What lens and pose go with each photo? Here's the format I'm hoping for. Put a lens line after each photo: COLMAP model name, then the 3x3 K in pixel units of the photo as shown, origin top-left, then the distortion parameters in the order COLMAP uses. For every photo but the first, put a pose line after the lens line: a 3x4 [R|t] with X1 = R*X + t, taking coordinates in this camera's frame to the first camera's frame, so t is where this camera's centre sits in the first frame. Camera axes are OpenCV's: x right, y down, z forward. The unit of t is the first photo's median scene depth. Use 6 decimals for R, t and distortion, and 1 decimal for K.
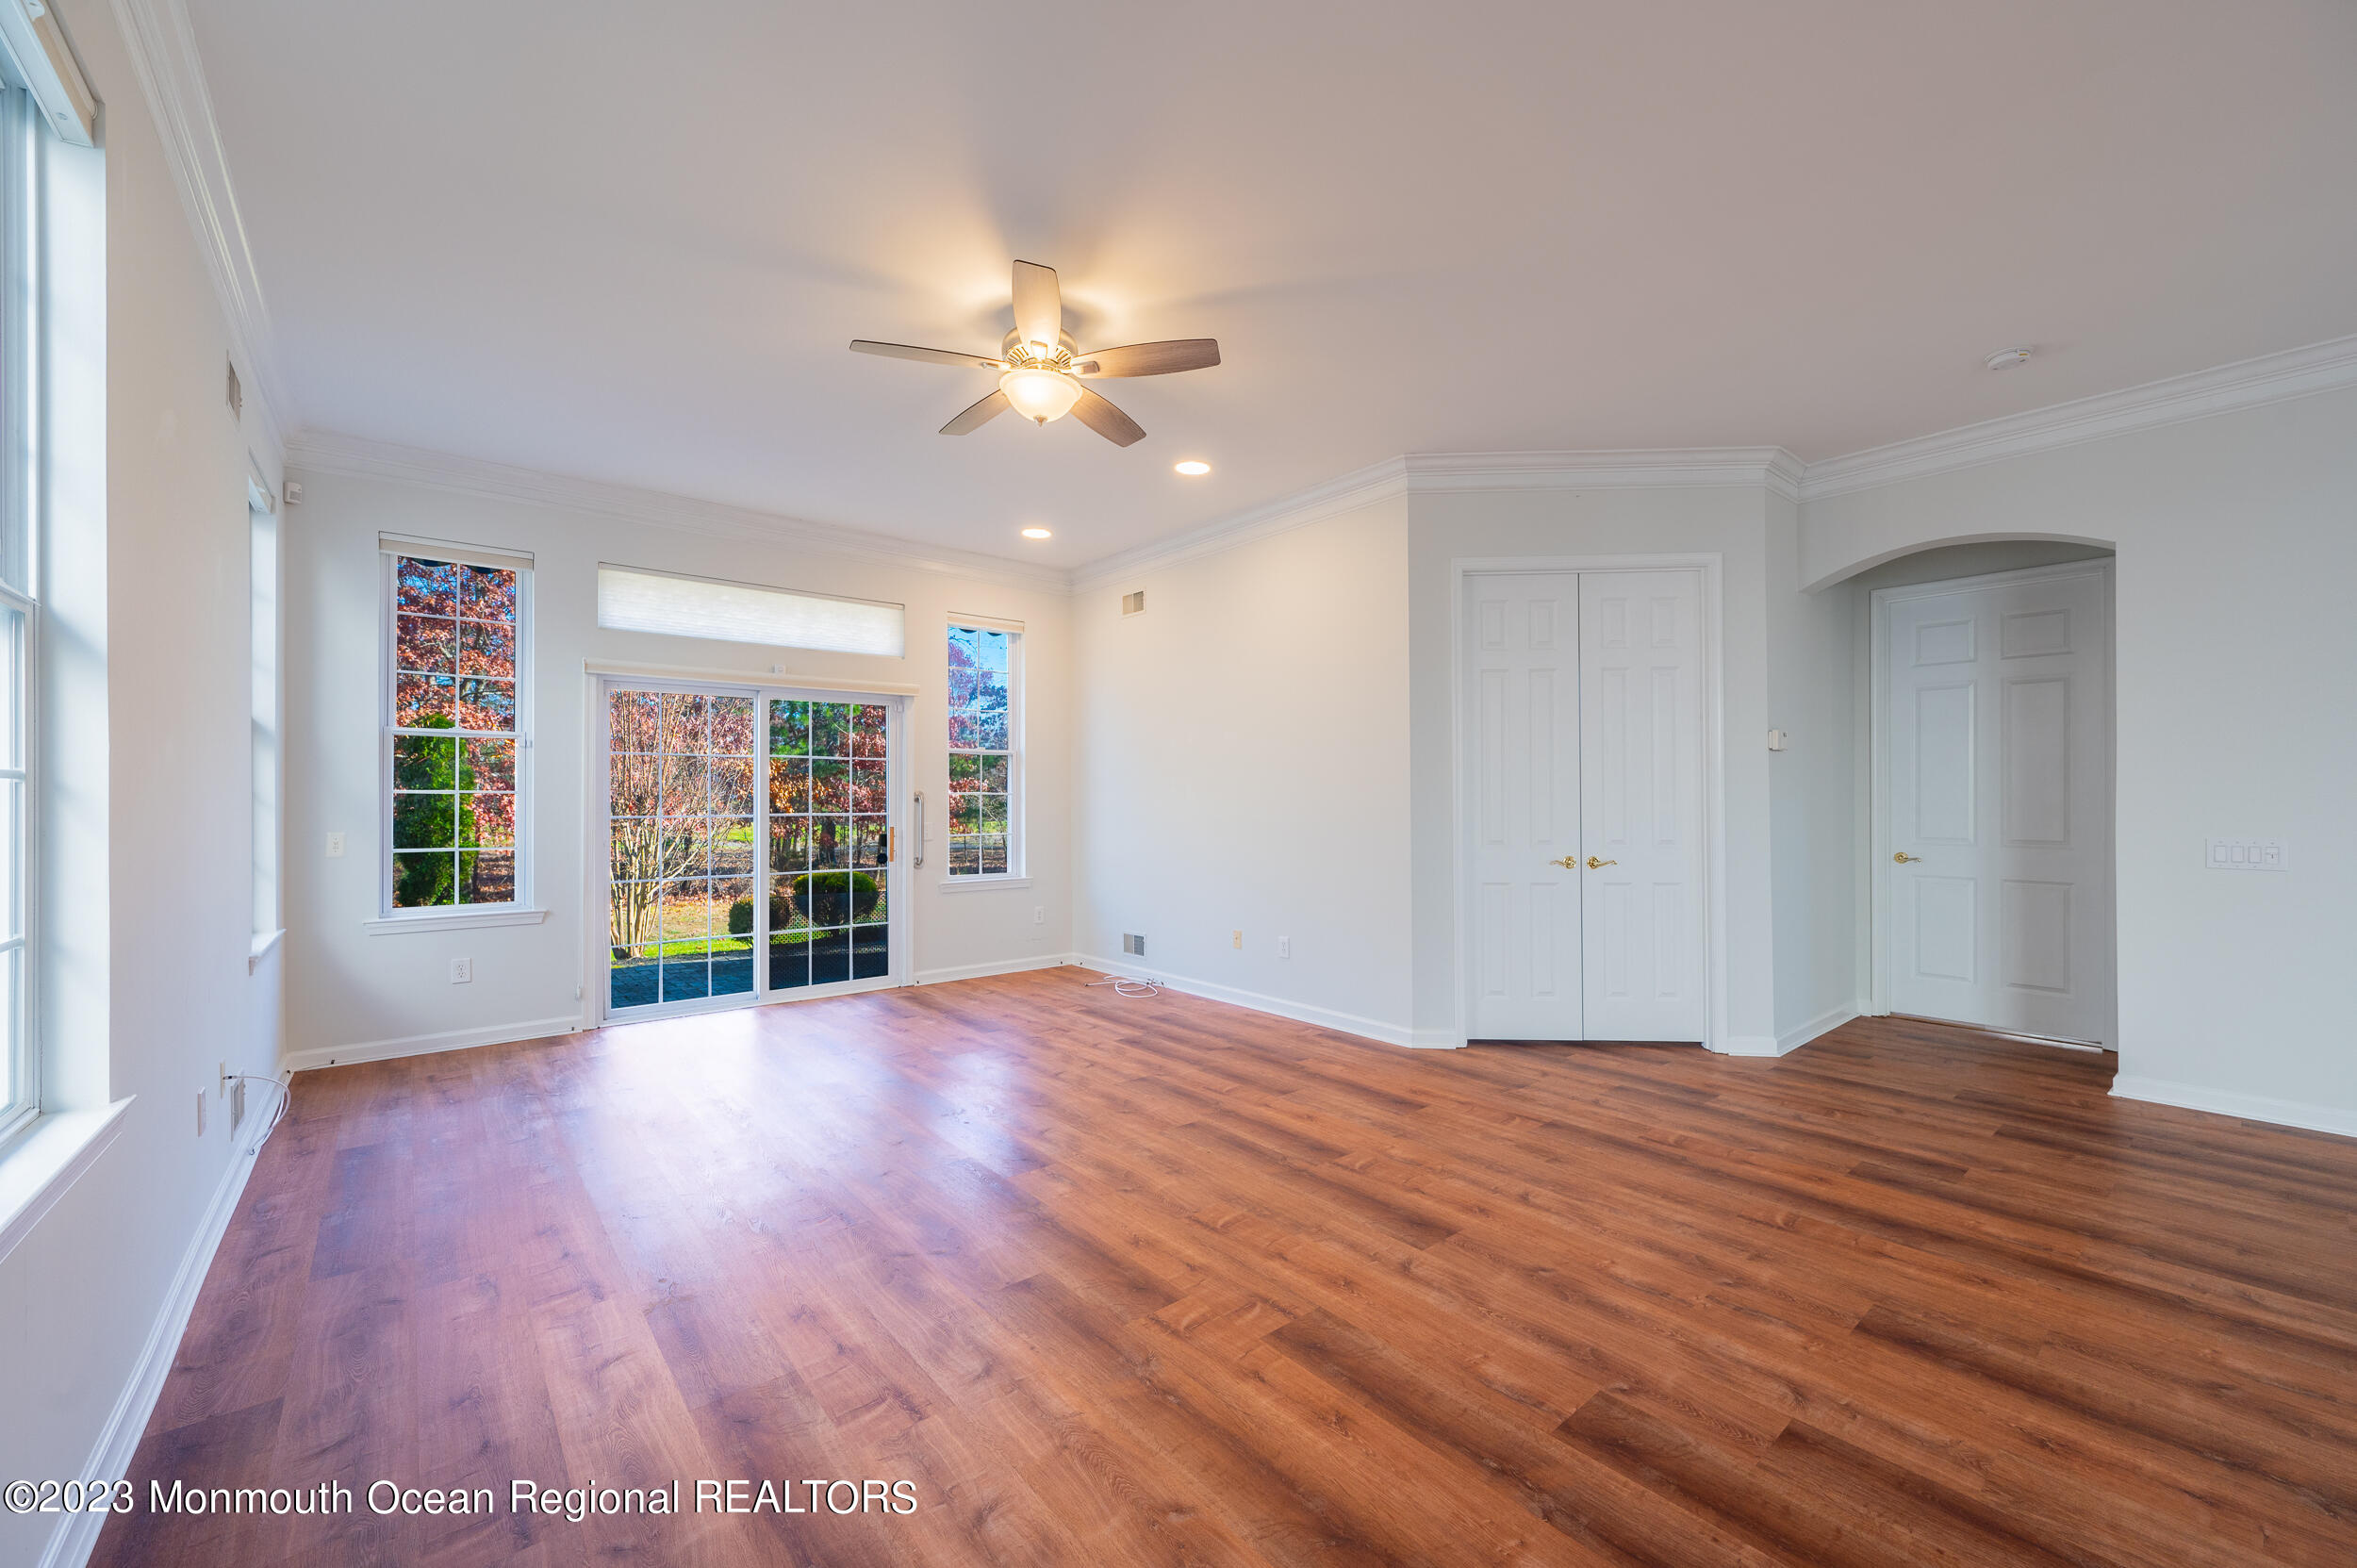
lens RADIAL K [[920.3, 0, 1183.0], [0, 920.3, 809.0], [0, 0, 1]] dist [0.001288, 0.000236]
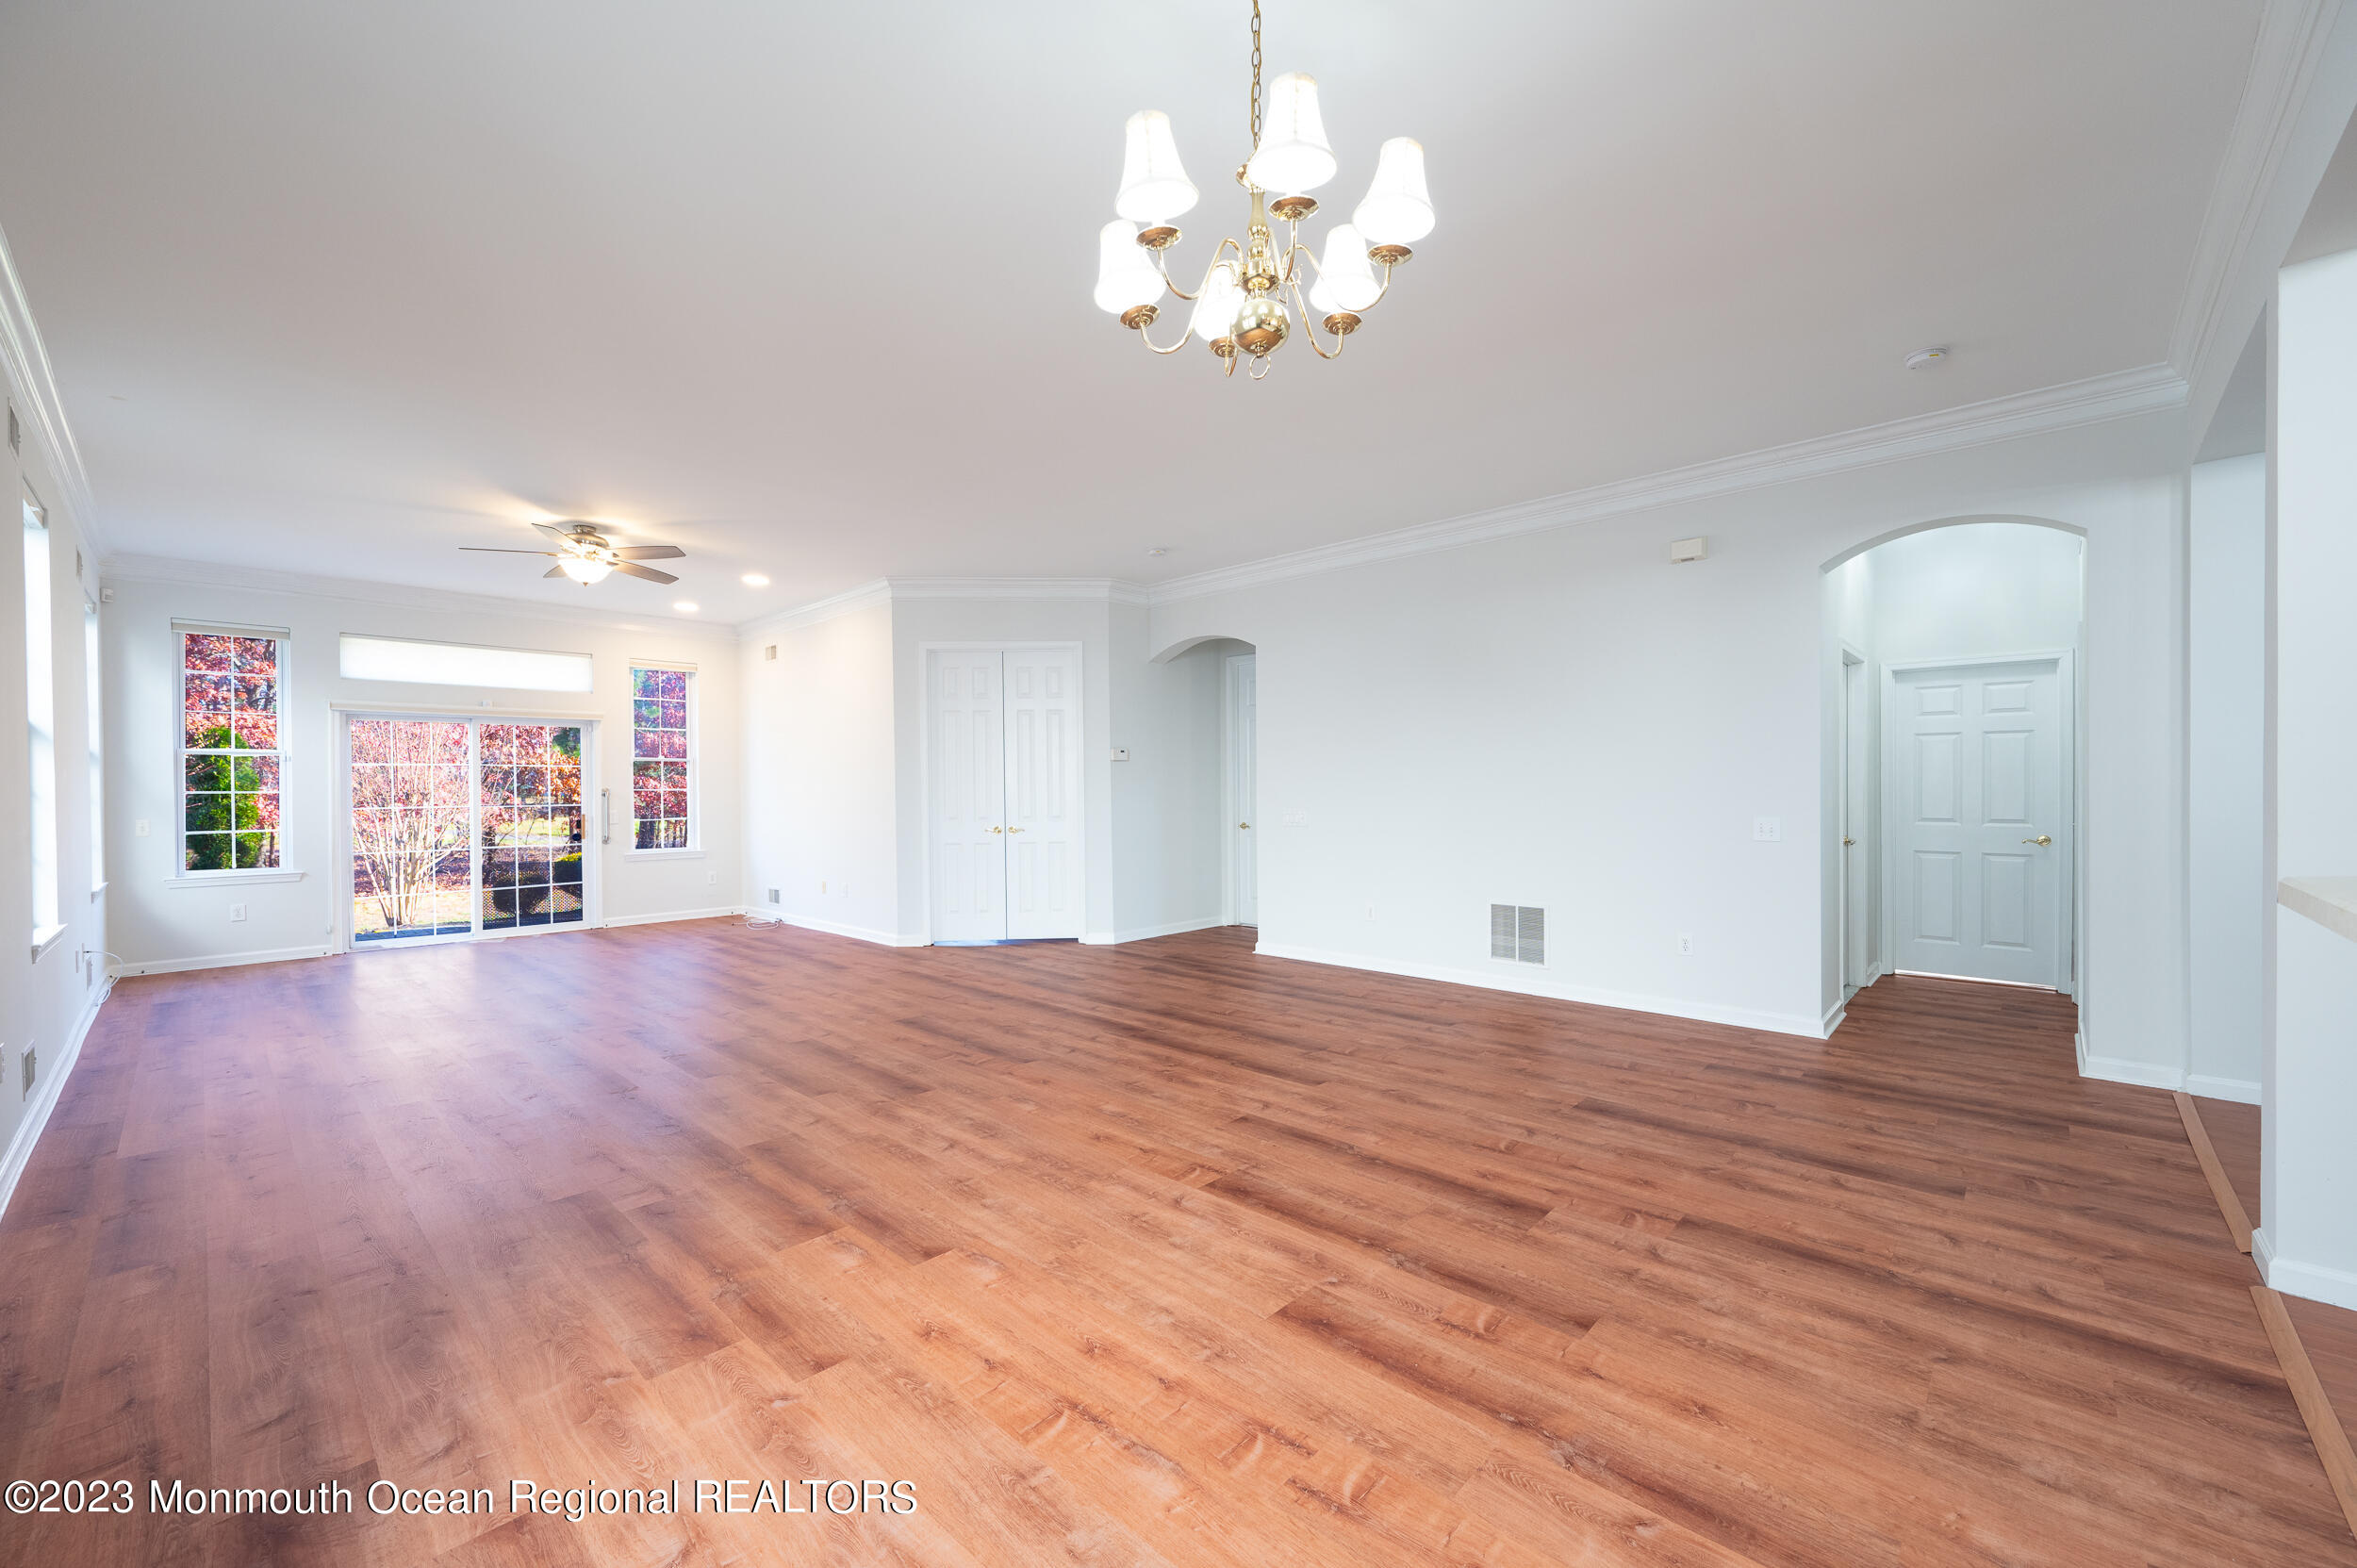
lens RADIAL K [[923.3, 0, 1178.3], [0, 923.3, 795.8], [0, 0, 1]] dist [-0.001146, 0.000005]
pose [[0.993159, -0.008489, 0.116460, 0.554908], [0.009053, 0.999950, -0.004313, 0.008341], [-0.116418, 0.005338, 0.993186, -0.657659]]
